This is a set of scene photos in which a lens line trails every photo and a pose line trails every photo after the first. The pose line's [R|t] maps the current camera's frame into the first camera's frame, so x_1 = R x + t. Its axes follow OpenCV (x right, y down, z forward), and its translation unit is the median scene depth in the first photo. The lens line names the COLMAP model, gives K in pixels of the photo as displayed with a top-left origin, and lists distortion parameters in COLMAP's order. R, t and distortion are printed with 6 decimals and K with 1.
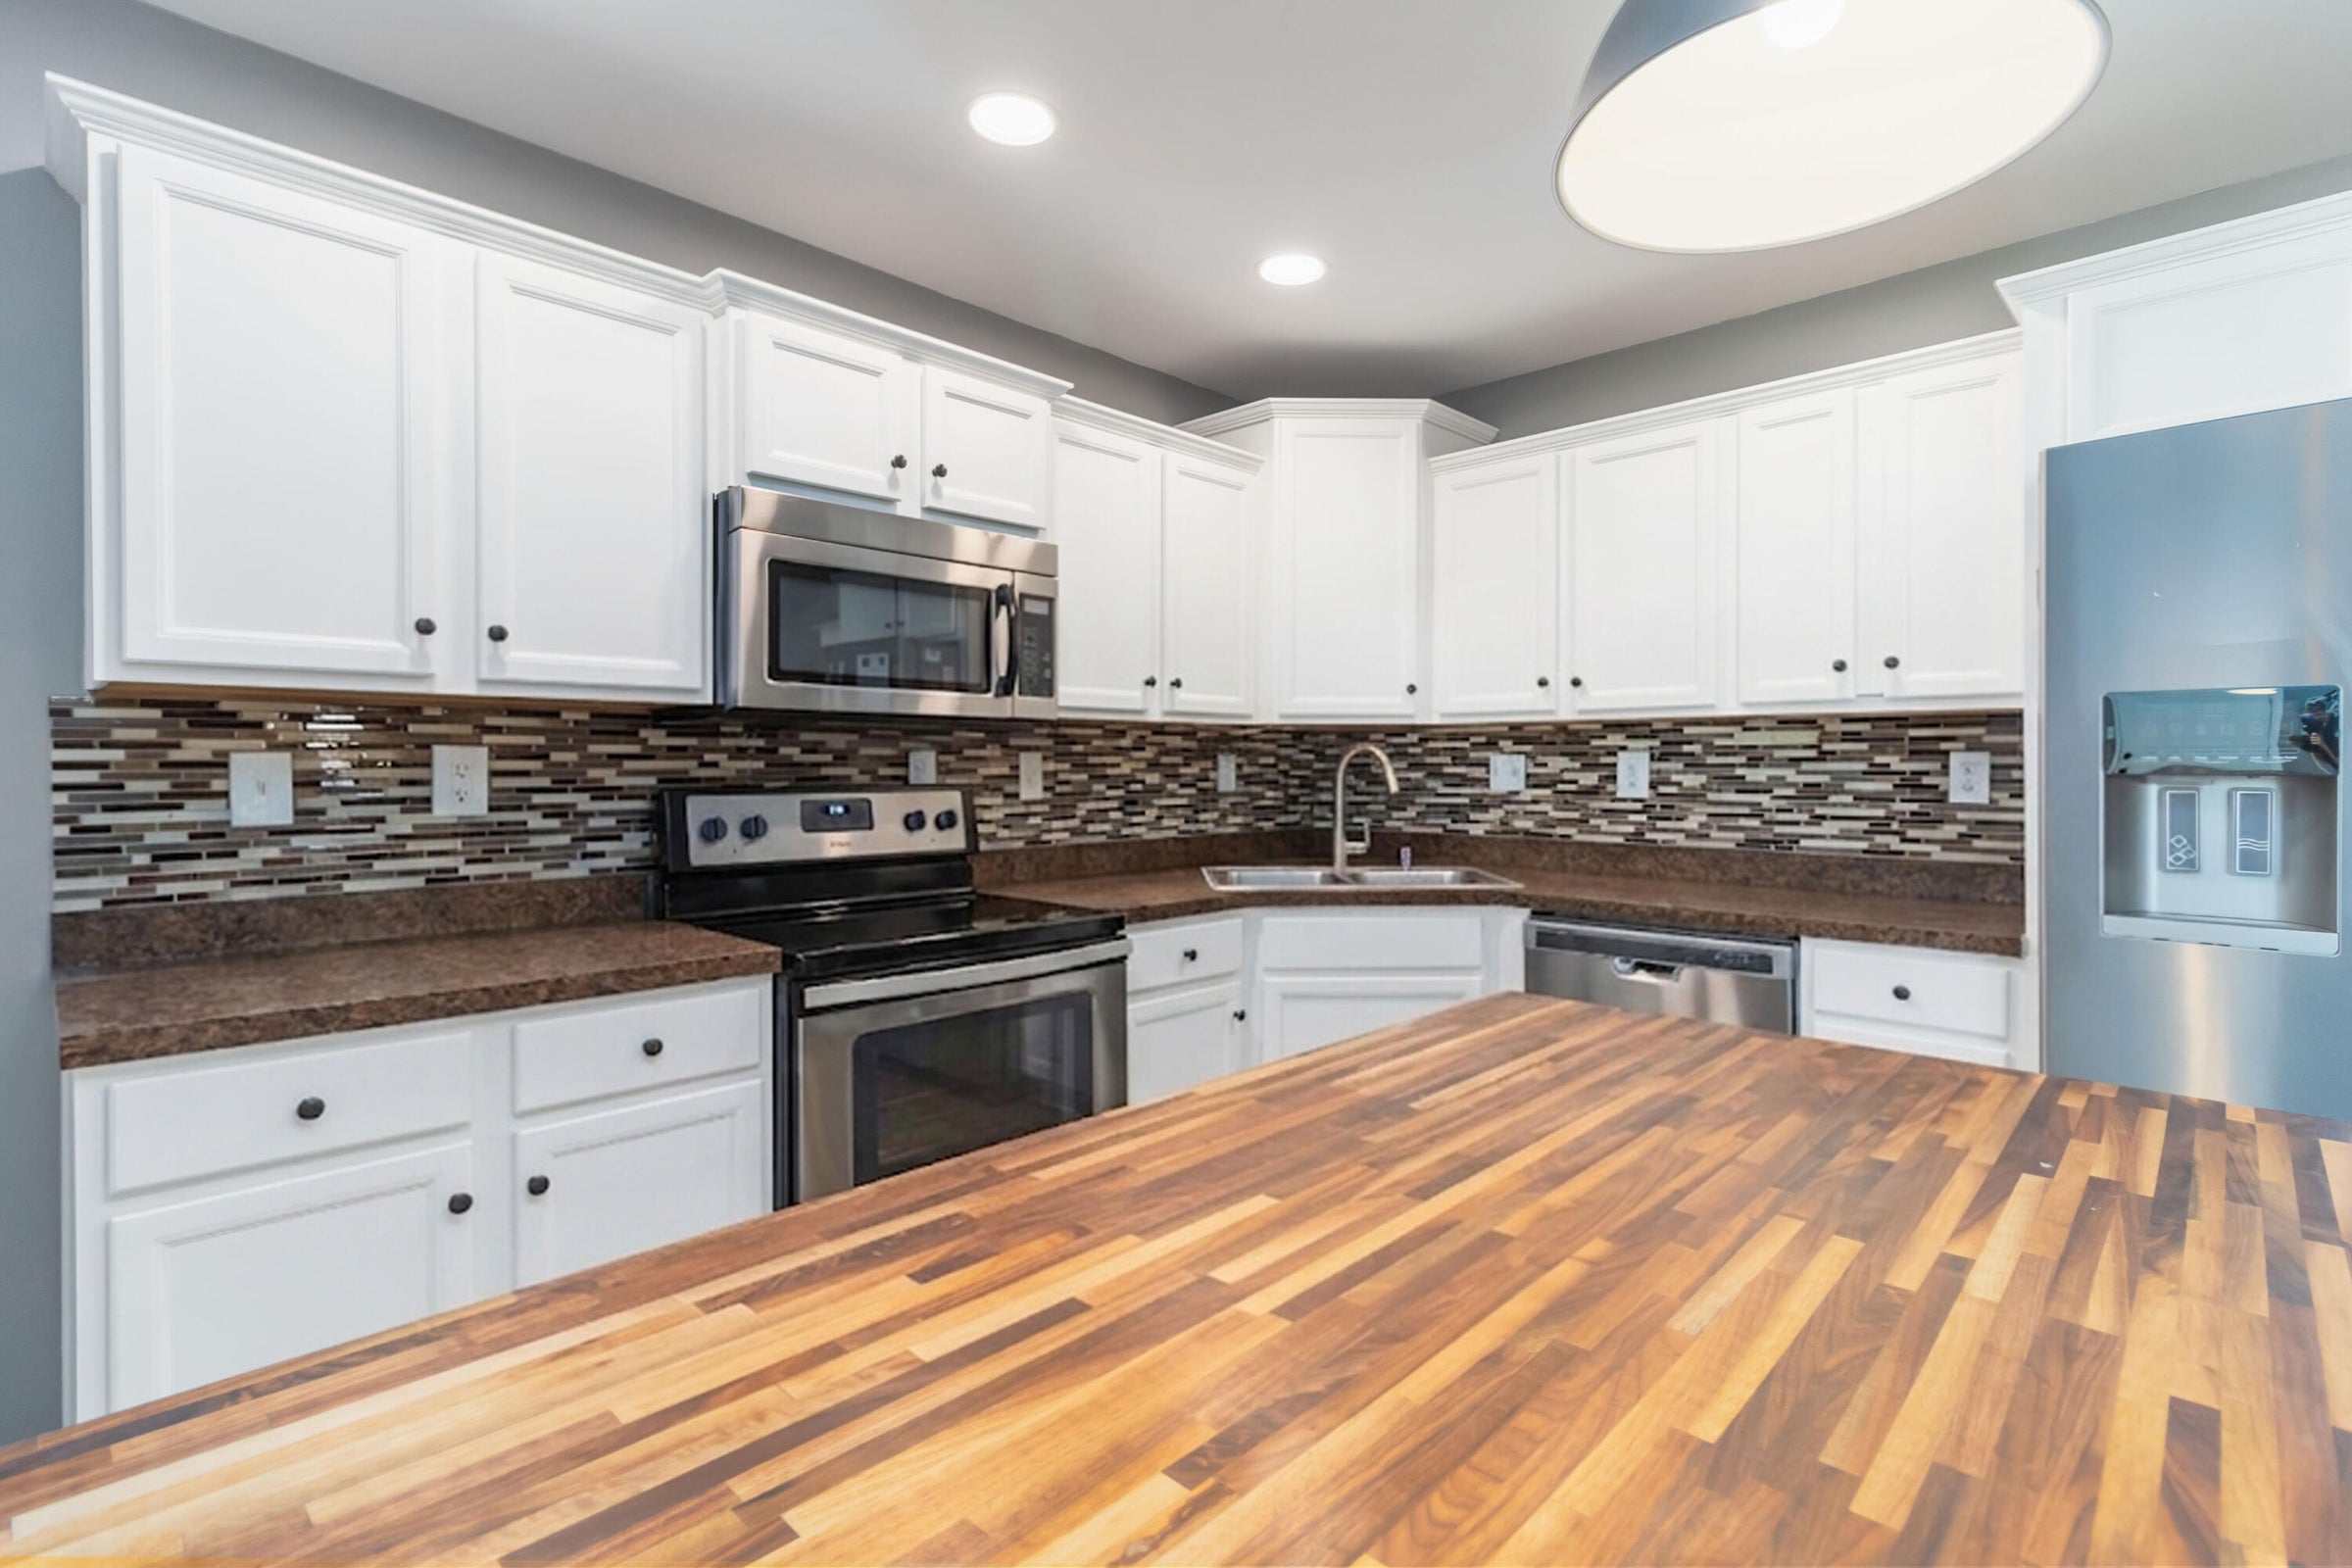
lens RADIAL K [[1083.3, 0, 1196.7], [0, 1083.3, 768.9], [0, 0, 1]] dist [0.002303, 0.000391]
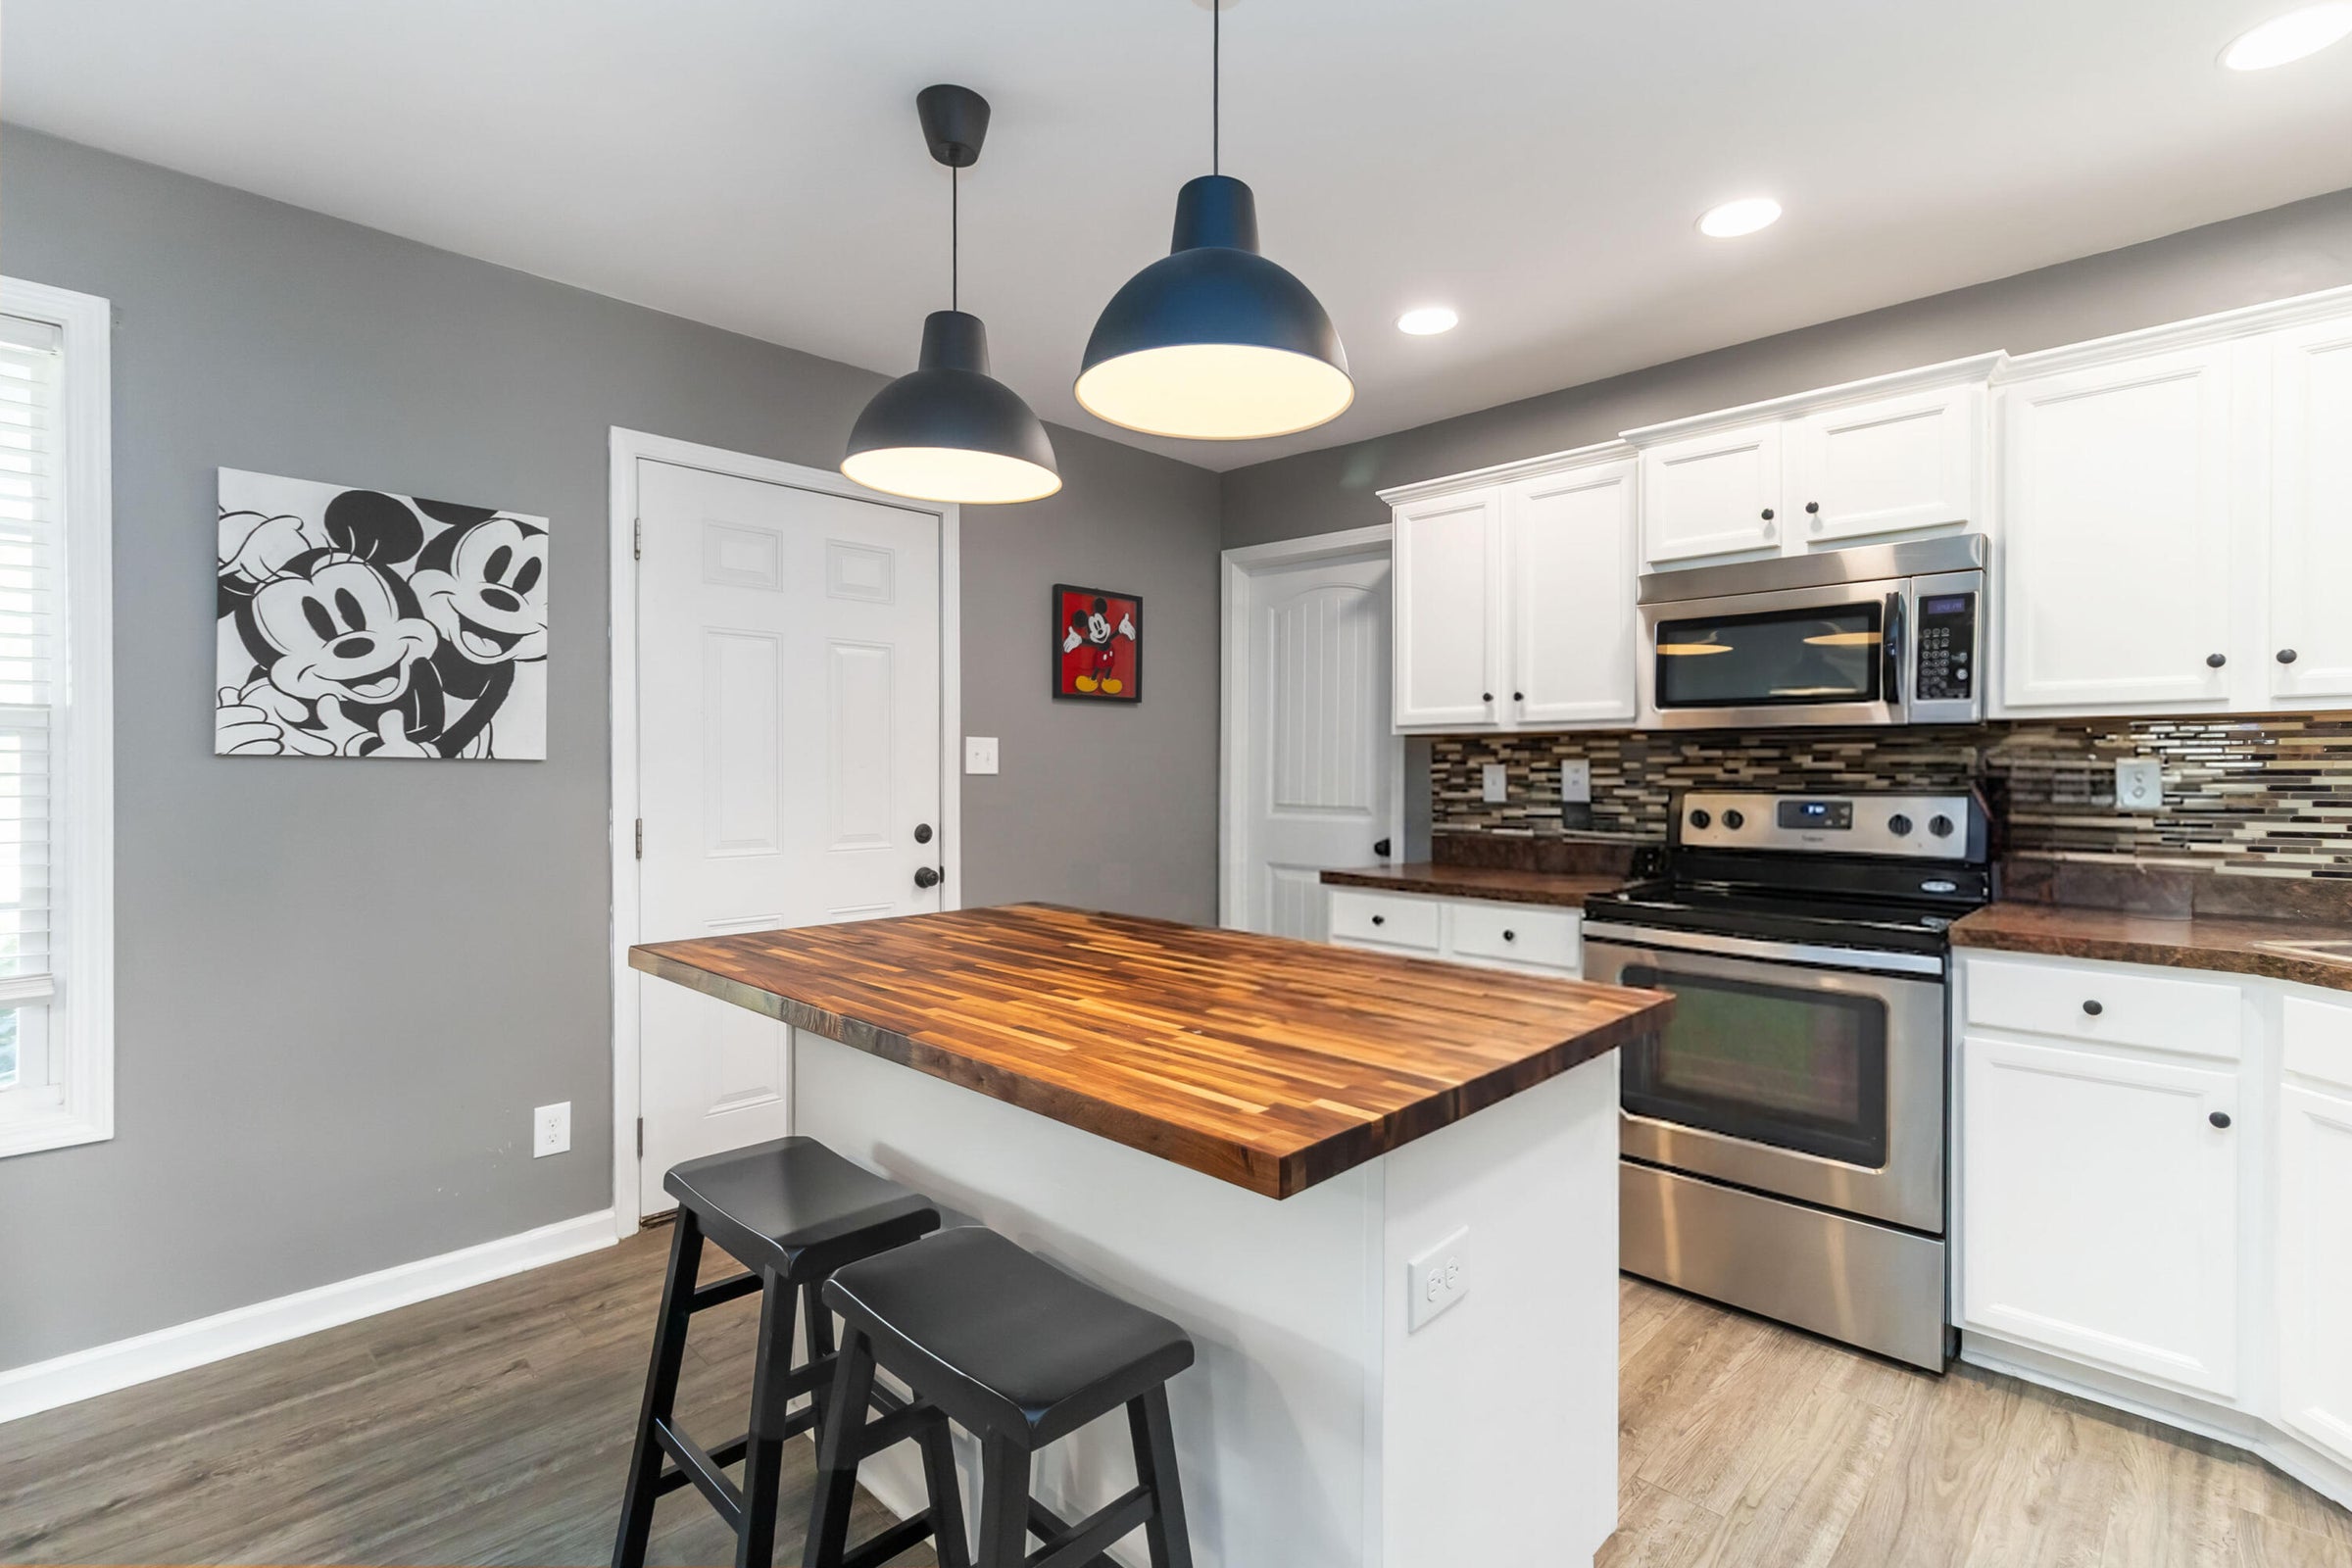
lens RADIAL K [[1083.3, 0, 1156.8], [0, 1083.3, 774.3], [0, 0, 1]] dist [0.002303, 0.000391]
pose [[-0.032050, 0.003570, -0.999480, 0.848250], [-0.005704, 0.999977, 0.003754, -0.000624], [0.999470, 0.005821, -0.032029, 0.339317]]
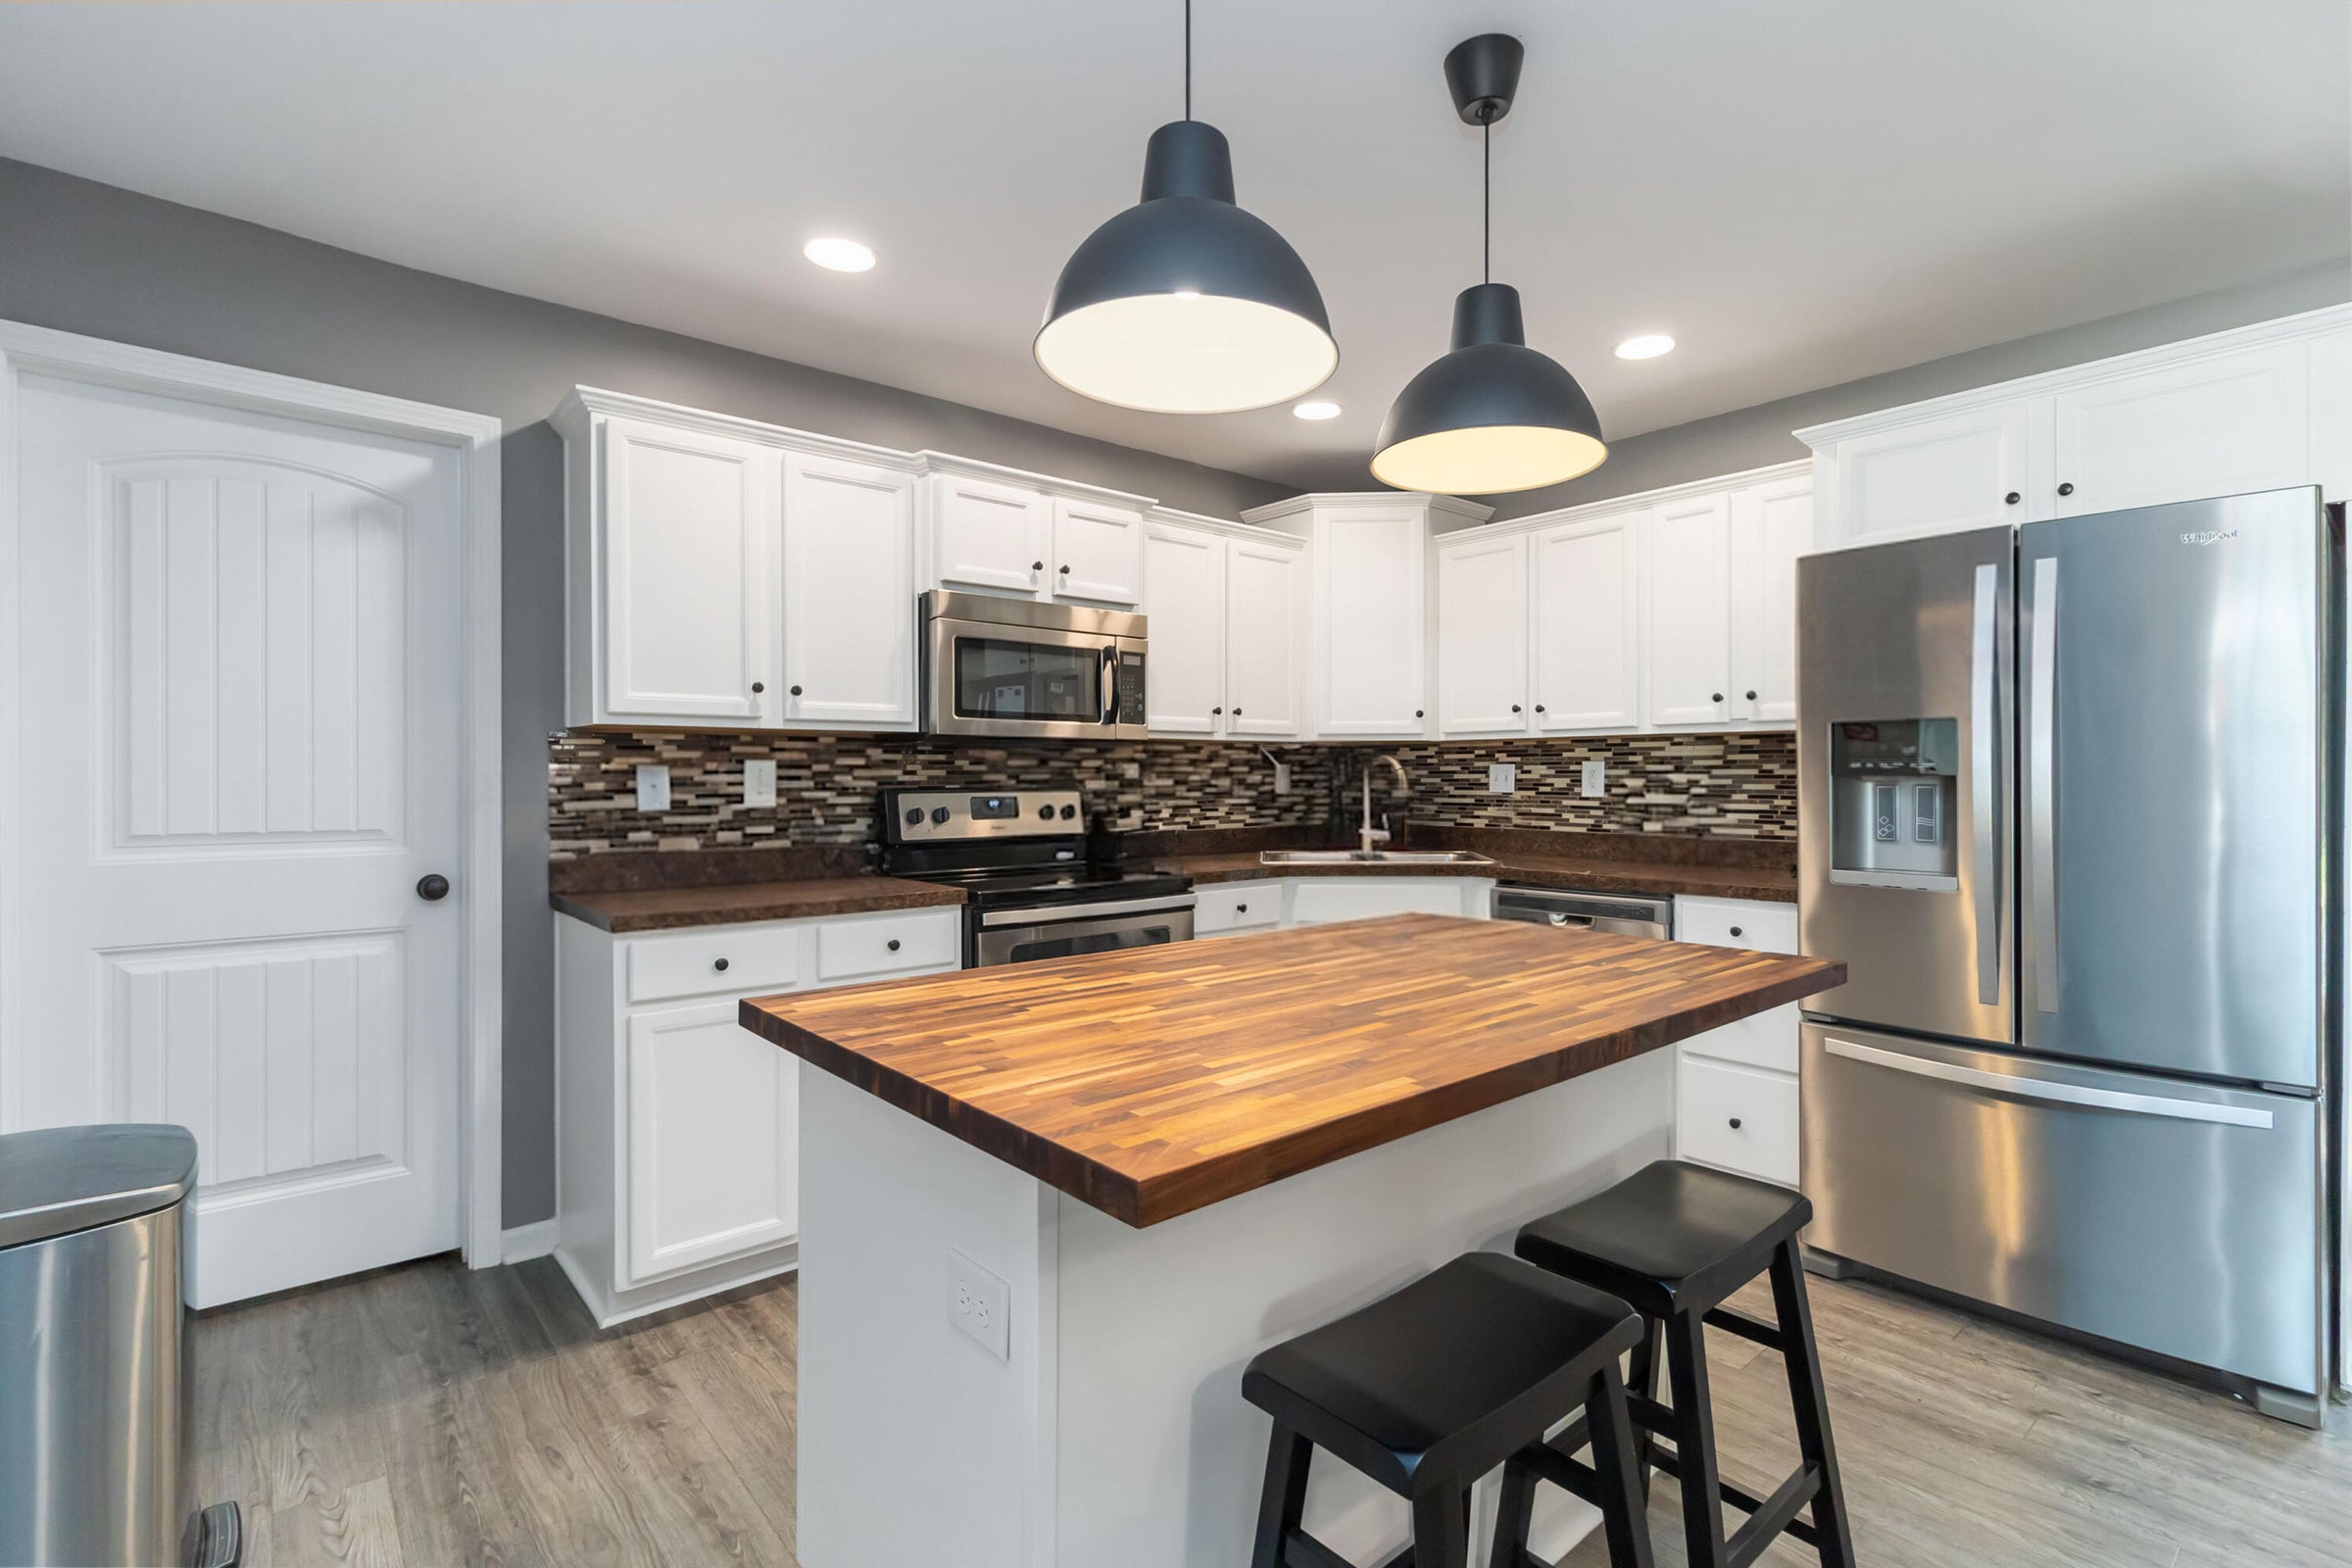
lens RADIAL K [[1083.3, 0, 1214.2], [0, 1083.3, 779.9], [0, 0, 1]] dist [0.002303, 0.000391]
pose [[0.996074, -0.001821, -0.088504, 0.084494], [0.001827, 0.999998, -0.000014, 0.006619], [0.088504, -0.000148, 0.996076, -0.402343]]
